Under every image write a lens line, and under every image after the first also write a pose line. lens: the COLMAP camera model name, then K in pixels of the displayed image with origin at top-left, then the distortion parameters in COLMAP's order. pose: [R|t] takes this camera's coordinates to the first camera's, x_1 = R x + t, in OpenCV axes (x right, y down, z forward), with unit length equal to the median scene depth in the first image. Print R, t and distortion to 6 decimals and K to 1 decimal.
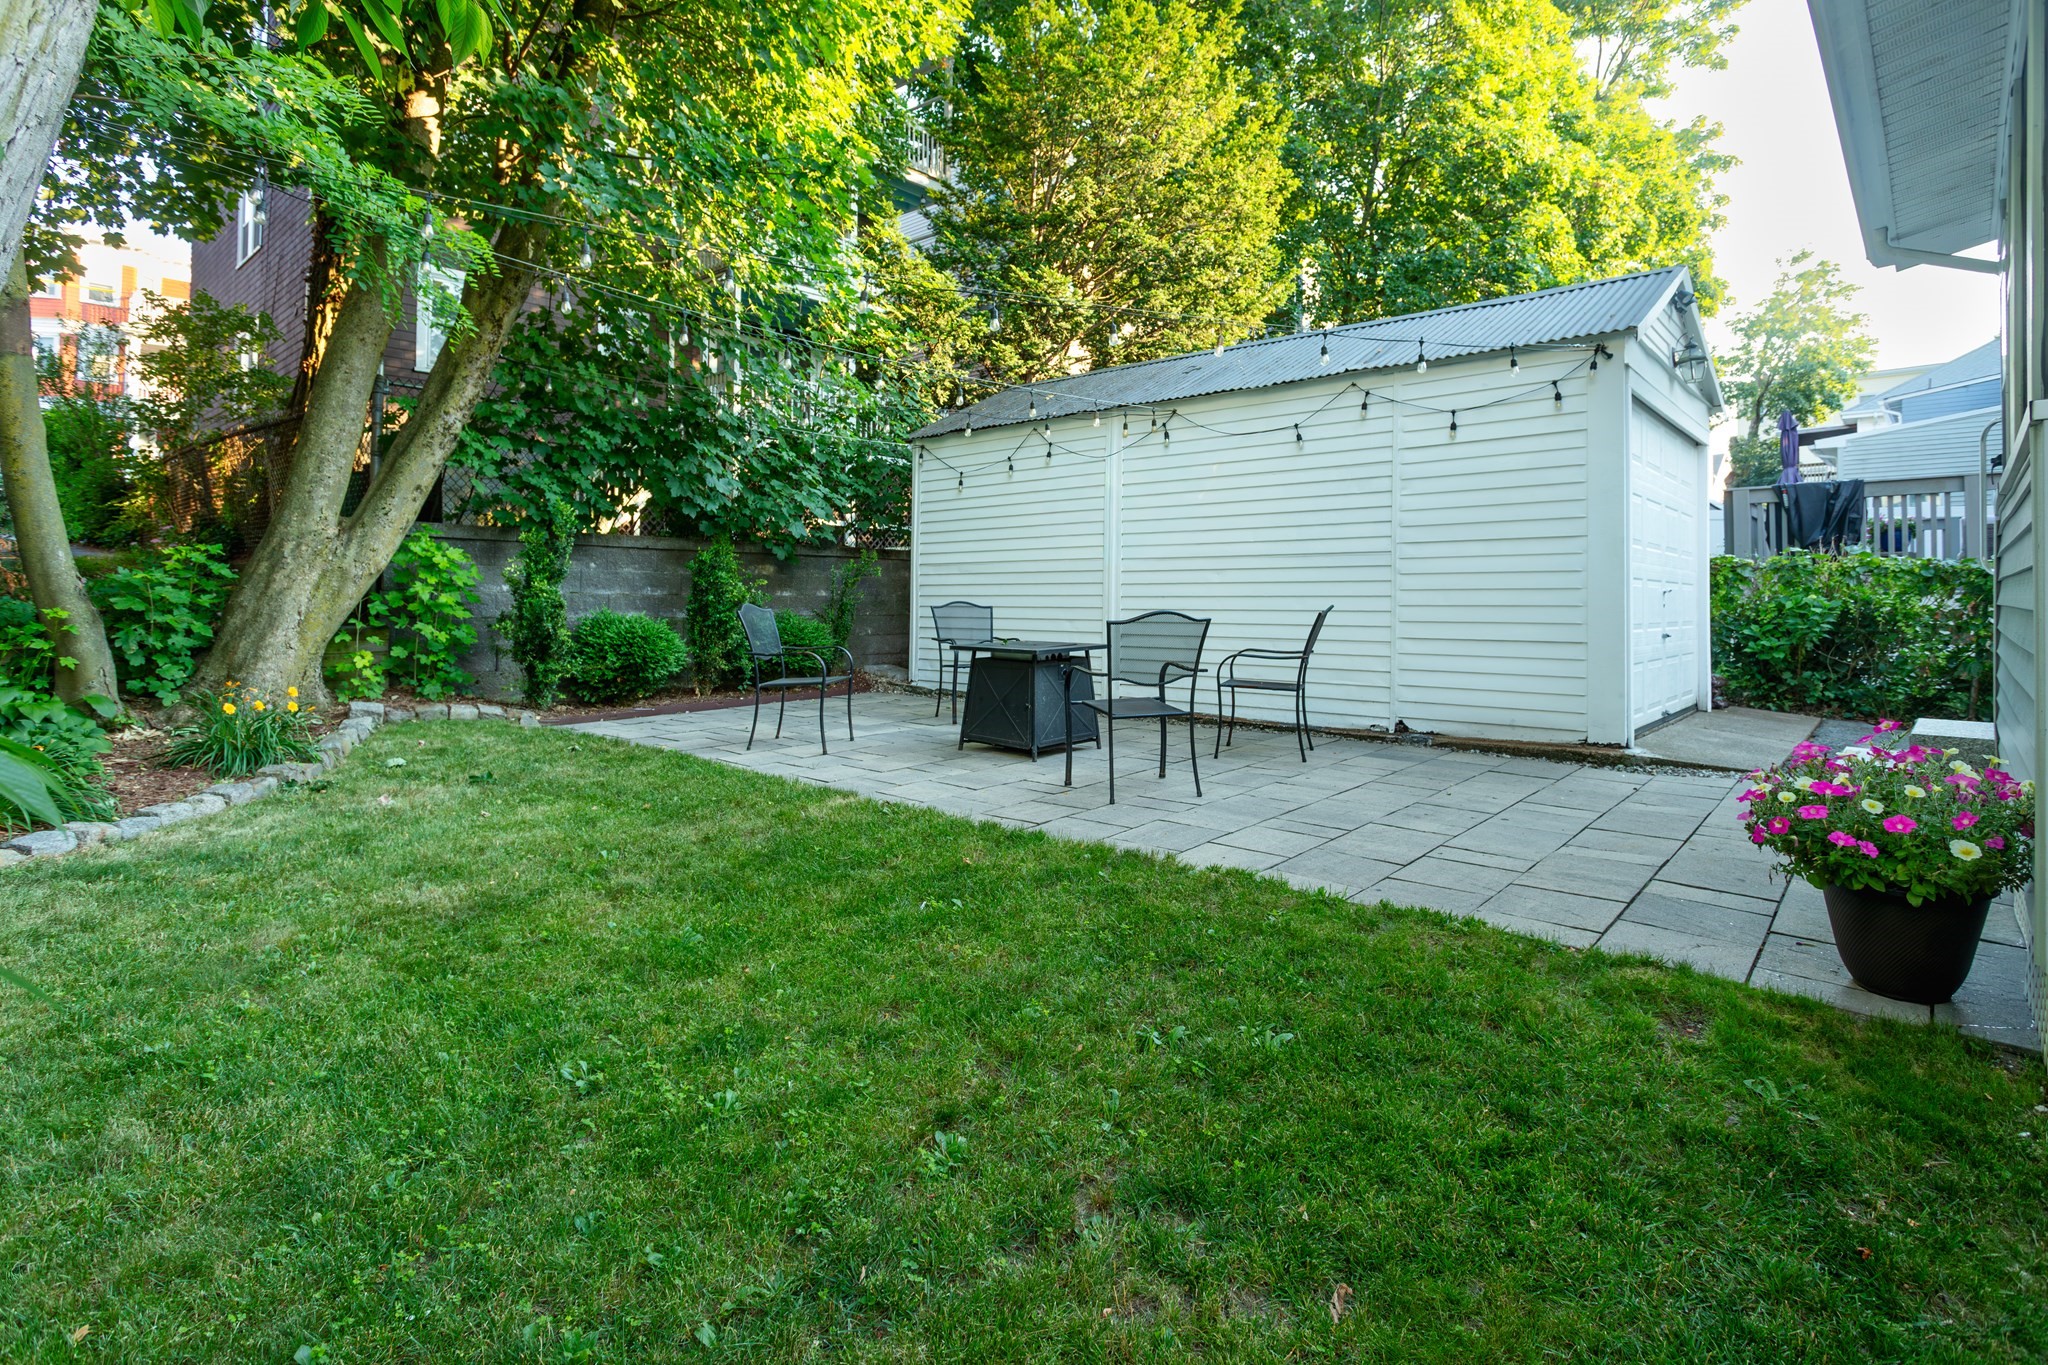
lens RADIAL K [[1080.7, 0, 986.9], [0, 1080.7, 591.3], [0, 0, 1]] dist [-0.002755, 0.006128]
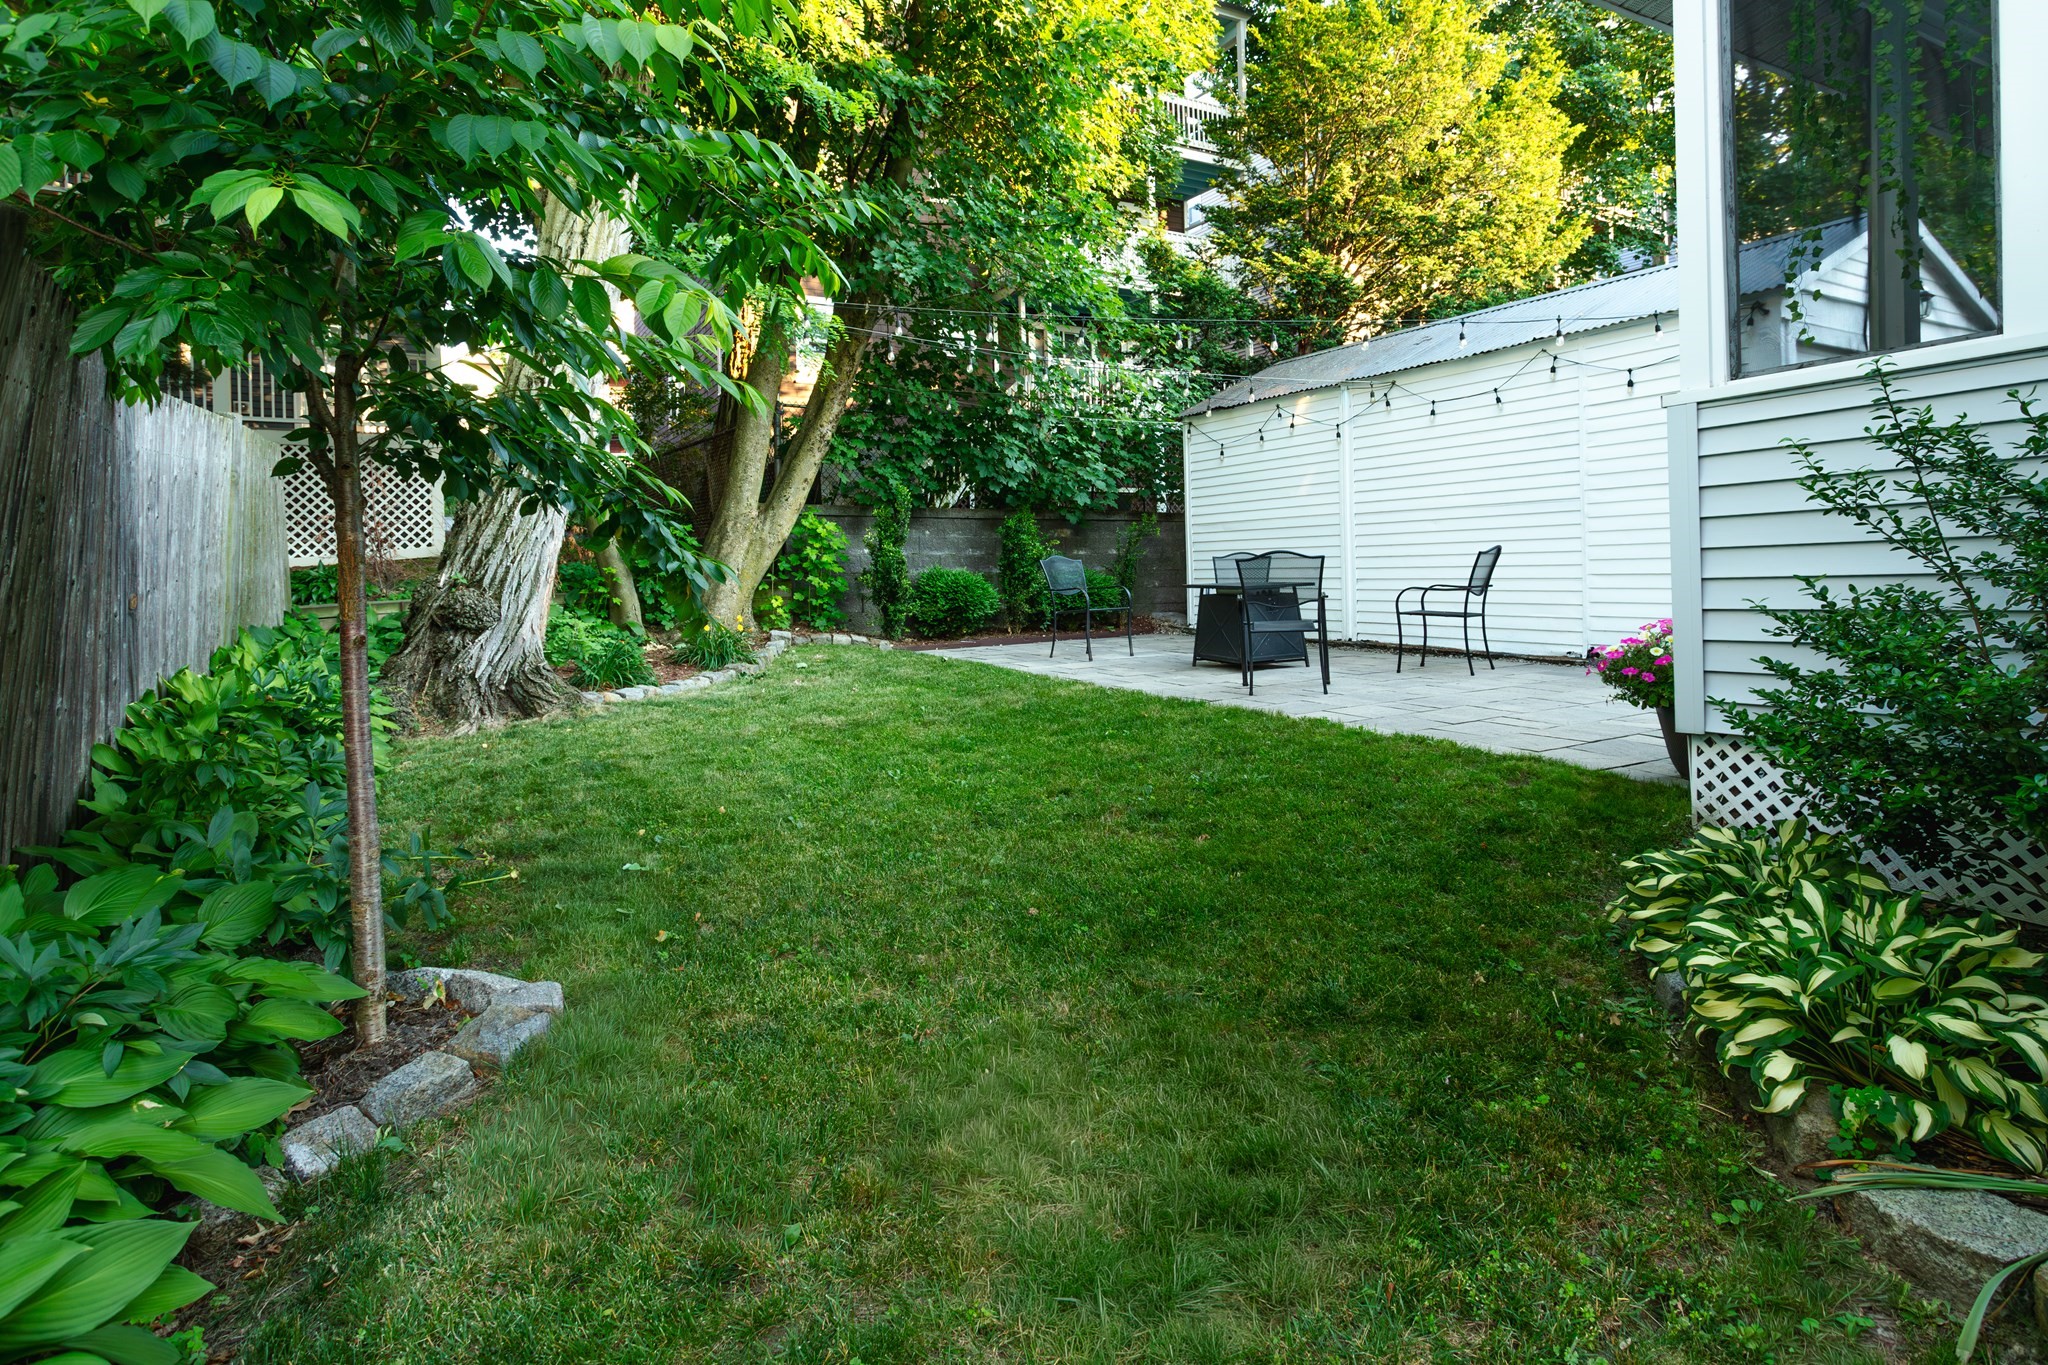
lens RADIAL K [[1080.7, 0, 1028.9], [0, 1080.7, 677.5], [0, 0, 1]] dist [-0.002755, 0.006128]
pose [[0.960623, 0.005581, -0.277800, 0.144868], [0.024825, 0.994076, 0.105812, 0.017936], [0.276745, -0.108542, 0.954794, -0.289344]]
